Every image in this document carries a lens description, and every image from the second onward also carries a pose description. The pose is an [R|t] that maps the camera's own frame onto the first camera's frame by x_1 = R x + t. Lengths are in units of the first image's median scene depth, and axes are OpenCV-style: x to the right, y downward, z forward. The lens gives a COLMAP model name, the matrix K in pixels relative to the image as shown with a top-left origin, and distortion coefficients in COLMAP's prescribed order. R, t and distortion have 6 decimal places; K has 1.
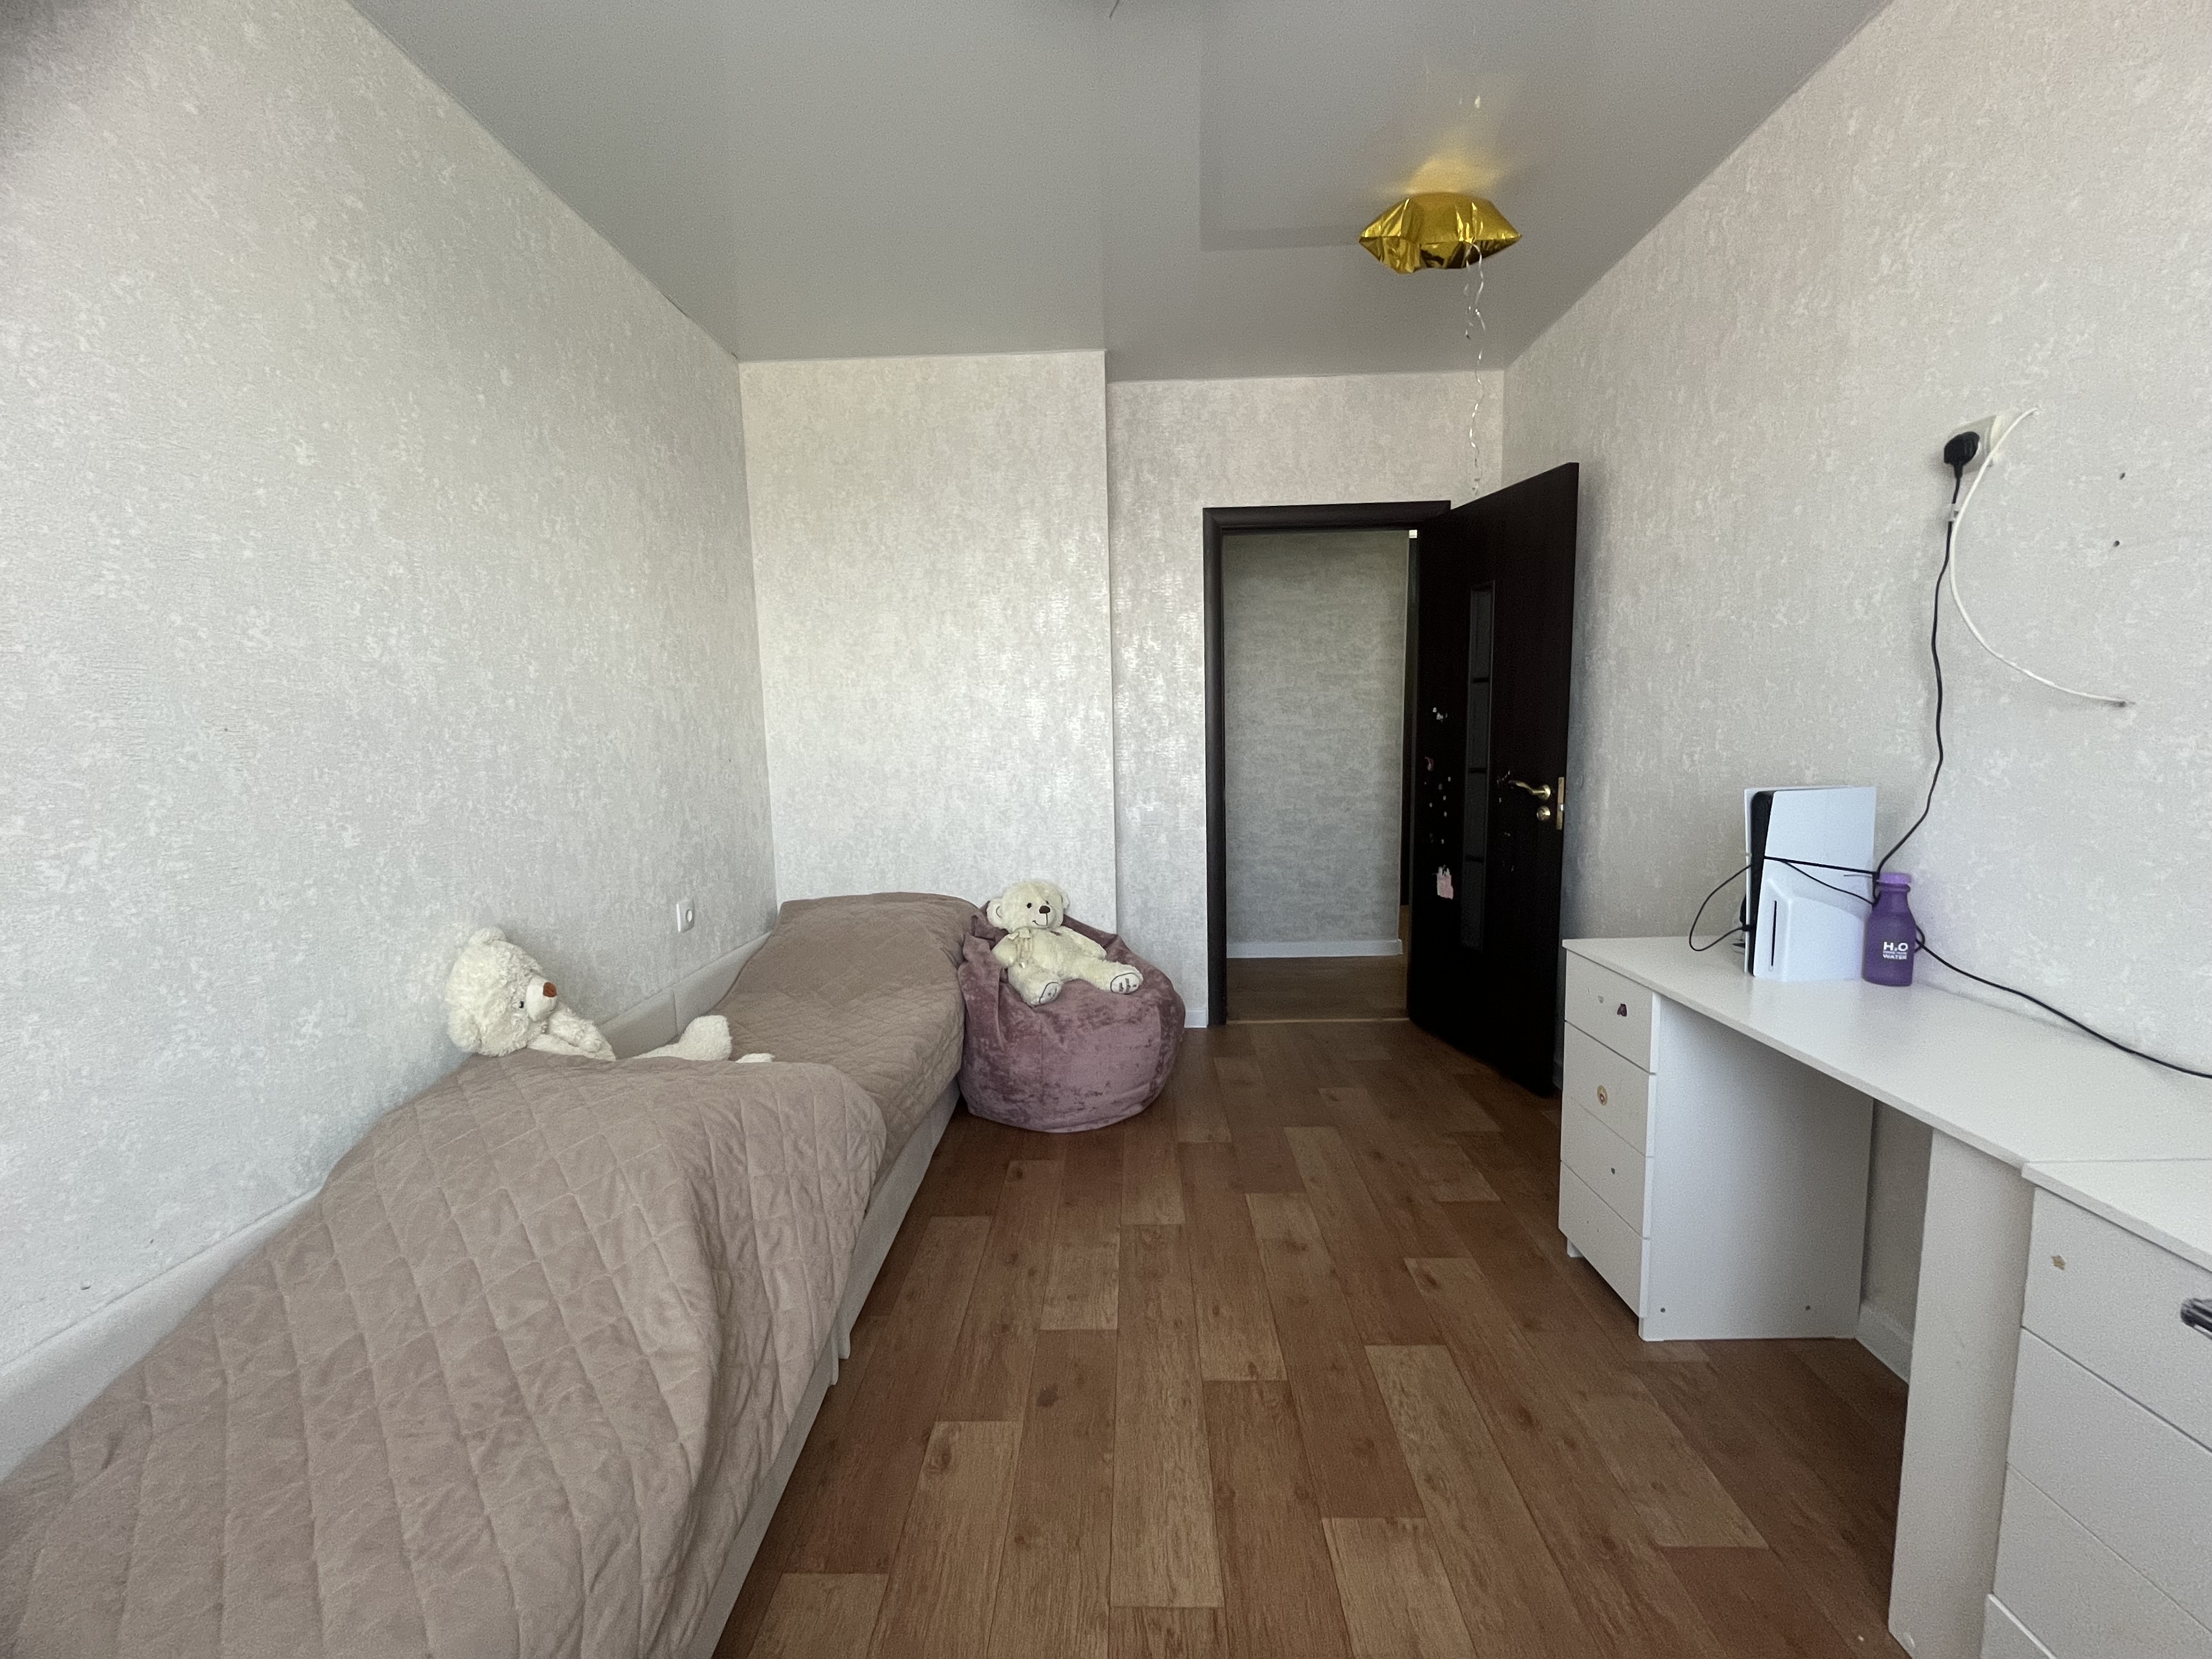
lens RADIAL K [[894.7, 0, 1104.3], [0, 894.7, 834.6], [0, 0, 1]] dist [-0.004209, 0.000278]
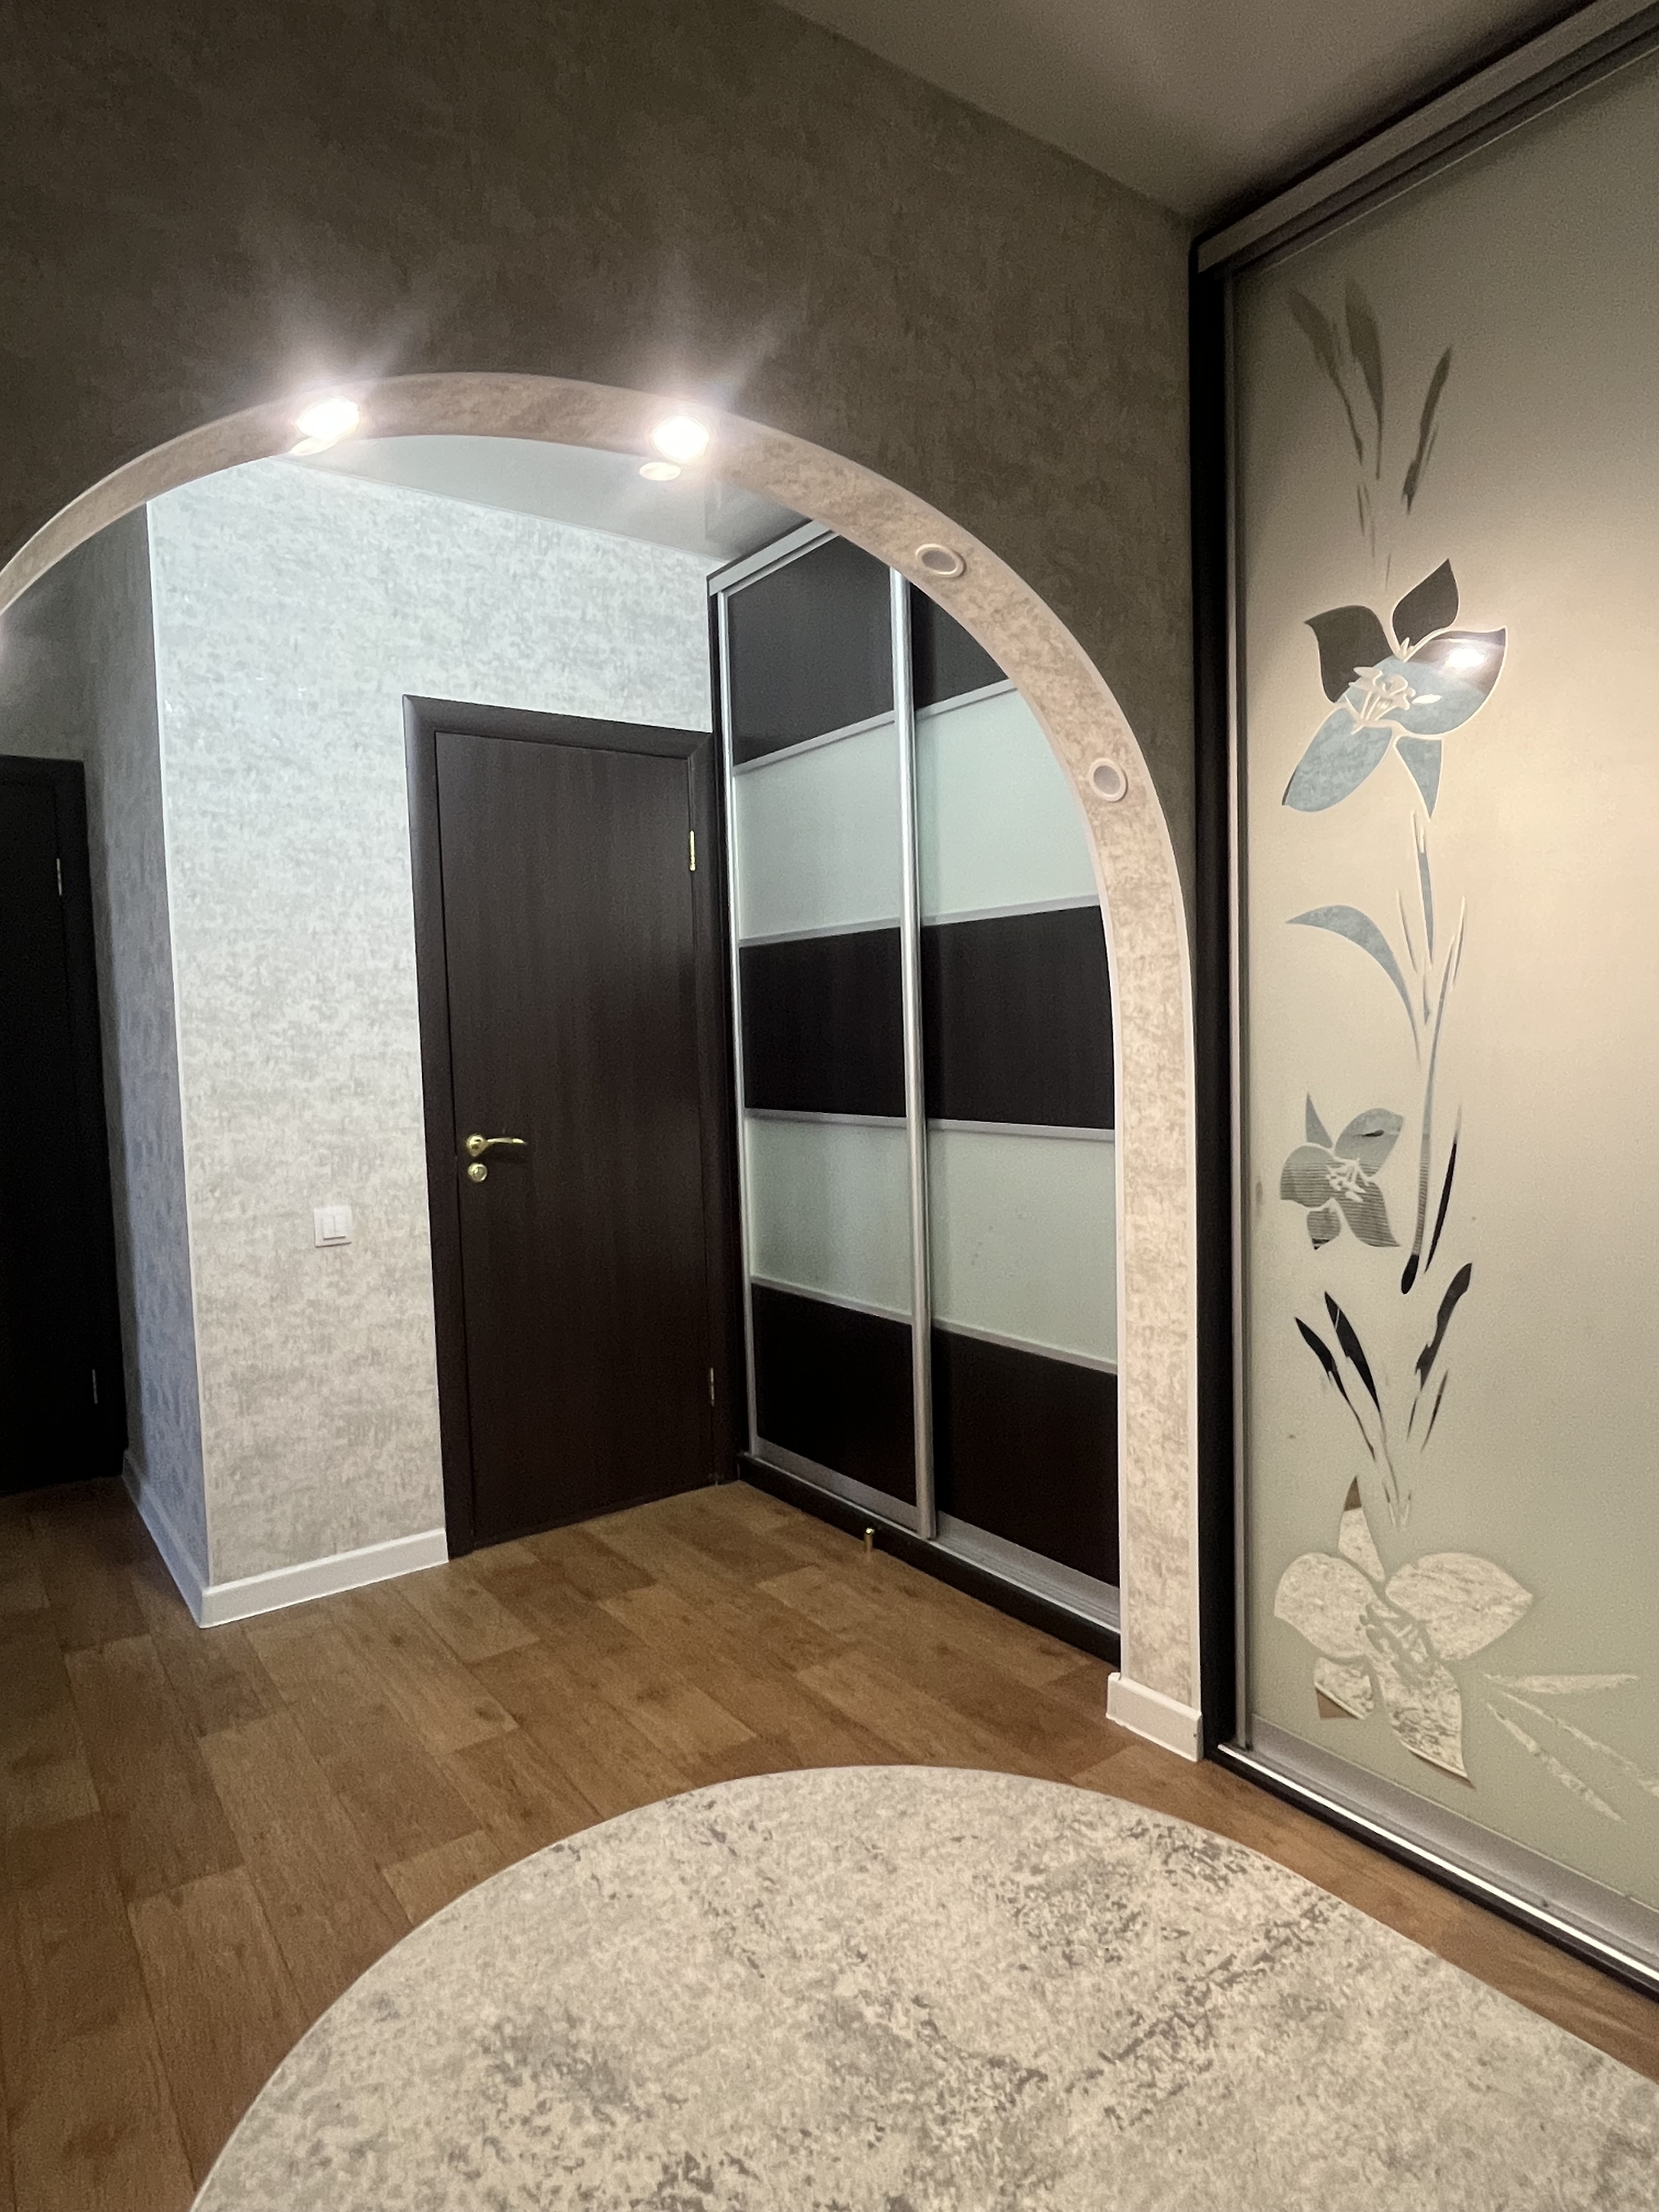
lens RADIAL K [[1280.4, 0, 840.6], [0, 1280.4, 1097.2], [0, 0, 1]] dist [-0.003931, 0.001208]
pose [[-0.787470, 0.080002, -0.611138, 0.670812], [-0.023977, 0.986813, 0.160076, -0.232962], [0.615886, 0.140708, -0.775168, 1.746633]]
